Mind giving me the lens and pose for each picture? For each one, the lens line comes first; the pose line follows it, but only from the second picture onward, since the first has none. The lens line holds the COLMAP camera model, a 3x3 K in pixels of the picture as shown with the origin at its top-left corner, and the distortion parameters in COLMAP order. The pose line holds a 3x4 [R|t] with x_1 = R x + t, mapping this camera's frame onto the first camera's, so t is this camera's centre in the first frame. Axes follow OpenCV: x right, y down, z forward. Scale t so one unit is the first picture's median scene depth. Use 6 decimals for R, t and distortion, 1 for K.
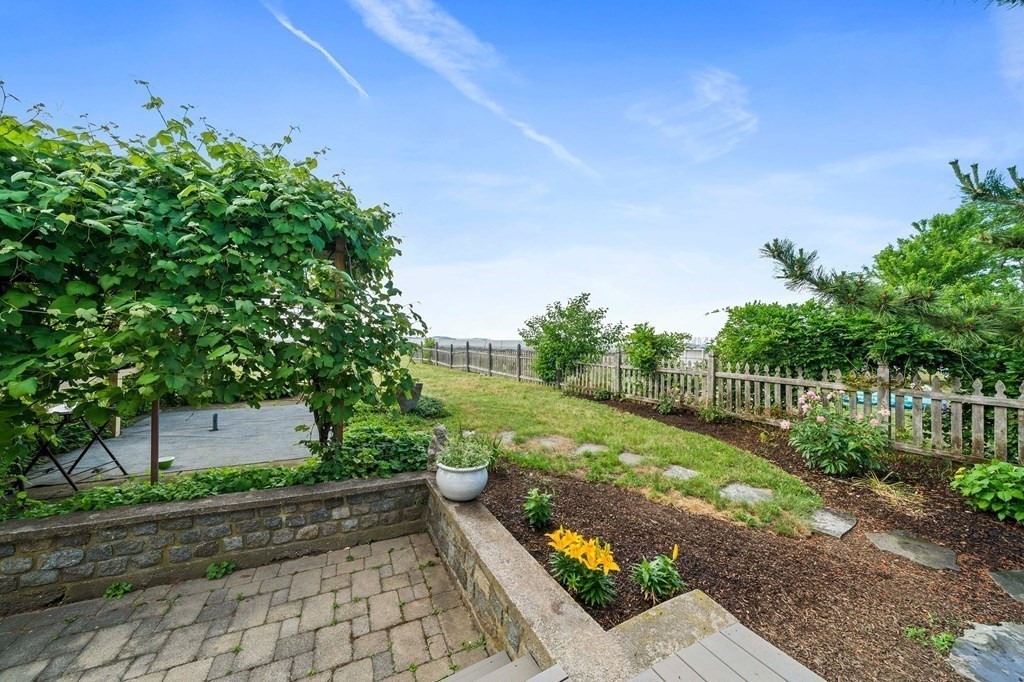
lens RADIAL K [[354.6, 0, 510.2], [0, 354.6, 337.3], [0, 0, 1]] dist [-0.005018, -0.000363]
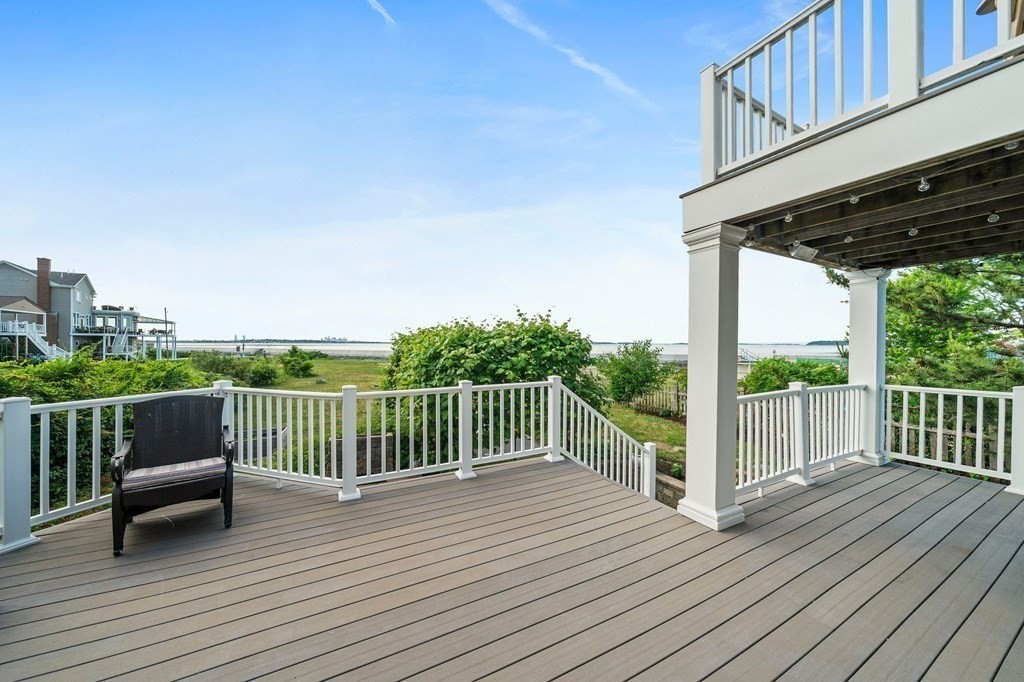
lens RADIAL K [[354.6, 0, 517.0], [0, 354.6, 344.3], [0, 0, 1]] dist [-0.005018, -0.000363]
pose [[0.999373, -0.017915, -0.030549, -0.311664], [0.018193, 0.999795, 0.008869, -0.148172], [0.030384, -0.009419, 0.999494, -0.494662]]
